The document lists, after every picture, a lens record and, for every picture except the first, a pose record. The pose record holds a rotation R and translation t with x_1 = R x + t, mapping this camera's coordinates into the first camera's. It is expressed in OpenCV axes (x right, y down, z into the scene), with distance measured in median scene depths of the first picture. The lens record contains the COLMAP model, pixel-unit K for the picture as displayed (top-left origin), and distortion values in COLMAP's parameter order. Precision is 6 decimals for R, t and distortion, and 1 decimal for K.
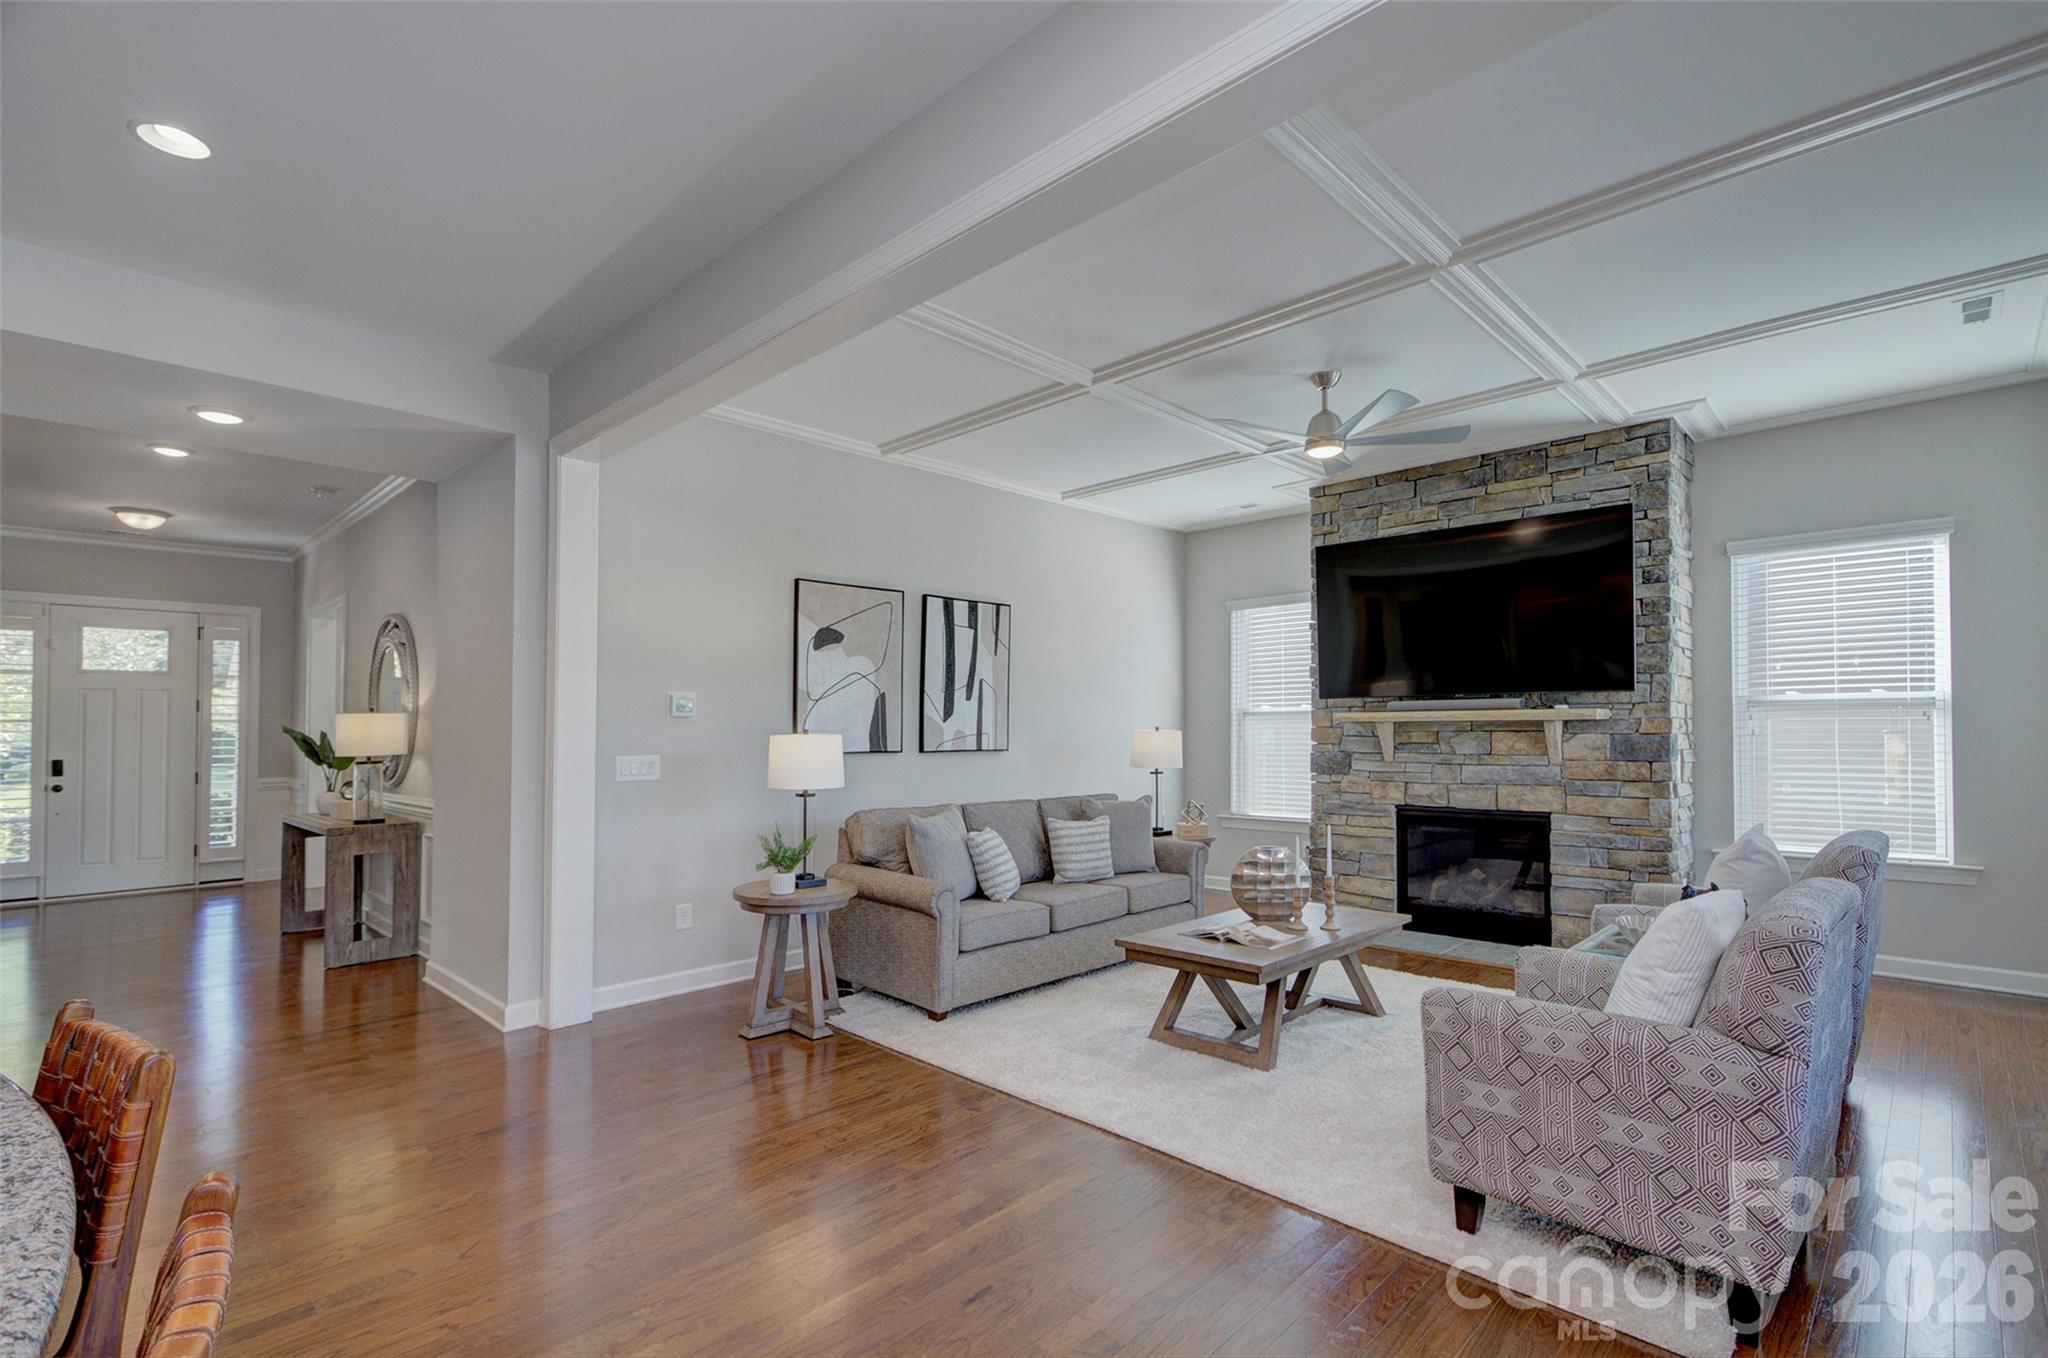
lens RADIAL K [[935.5, 0, 1044.4], [0, 935.5, 709.4], [0, 0, 1]] dist [-0.002916, 0.001203]
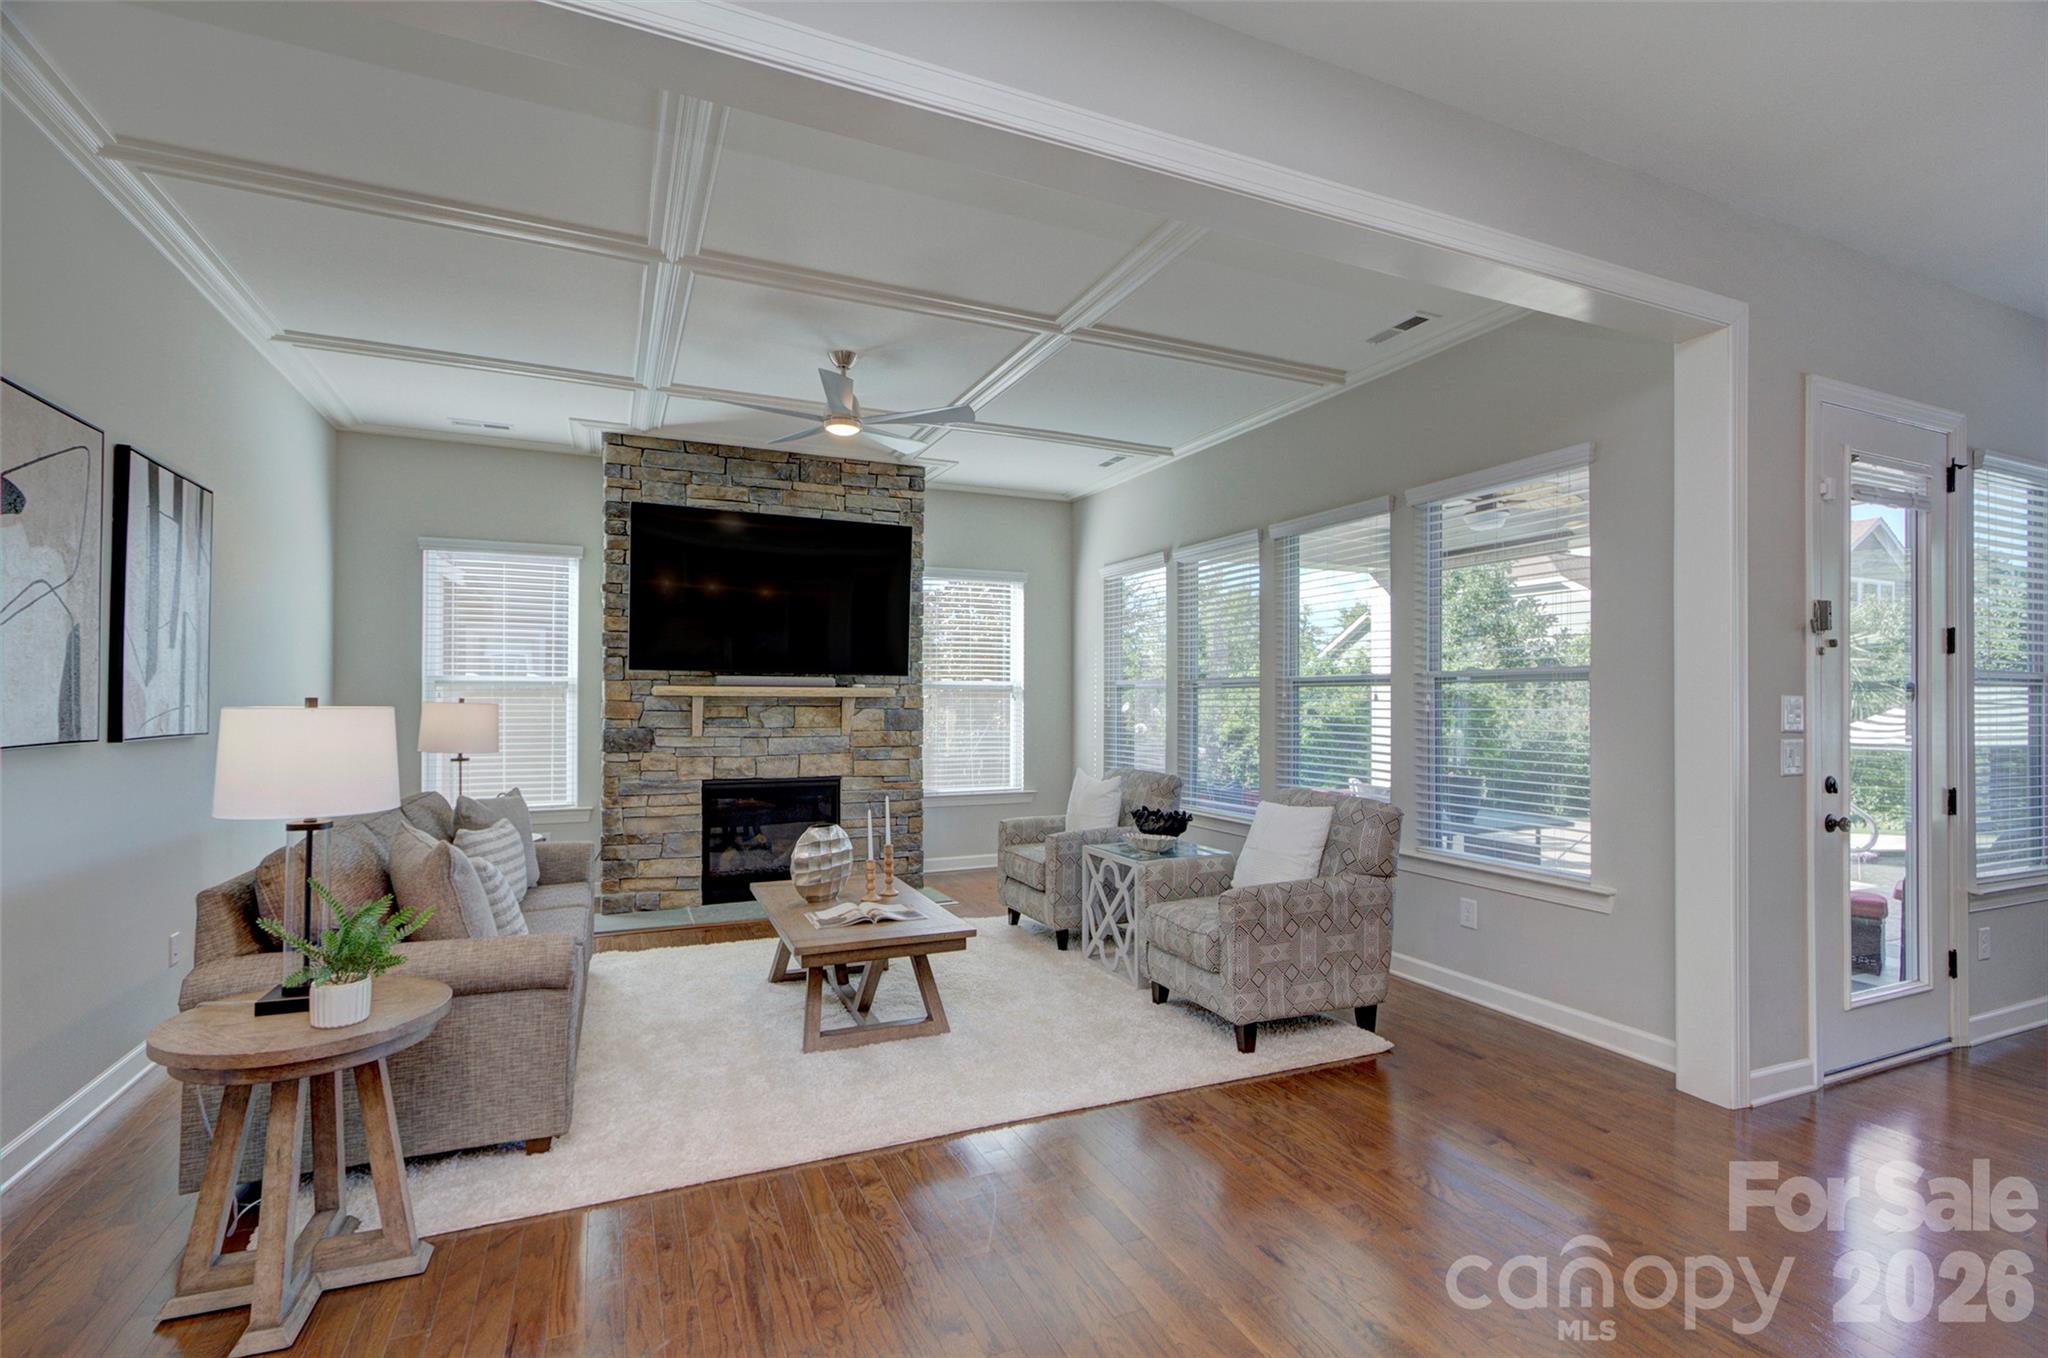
lens RADIAL K [[935.5, 0, 1014.1], [0, 935.5, 689.8], [0, 0, 1]] dist [-0.002916, 0.001203]
pose [[0.382396, 0.020309, 0.923775, -0.430277], [-0.025390, 0.999612, -0.011466, 0.009957], [-0.923649, -0.019070, 0.382764, 0.333061]]
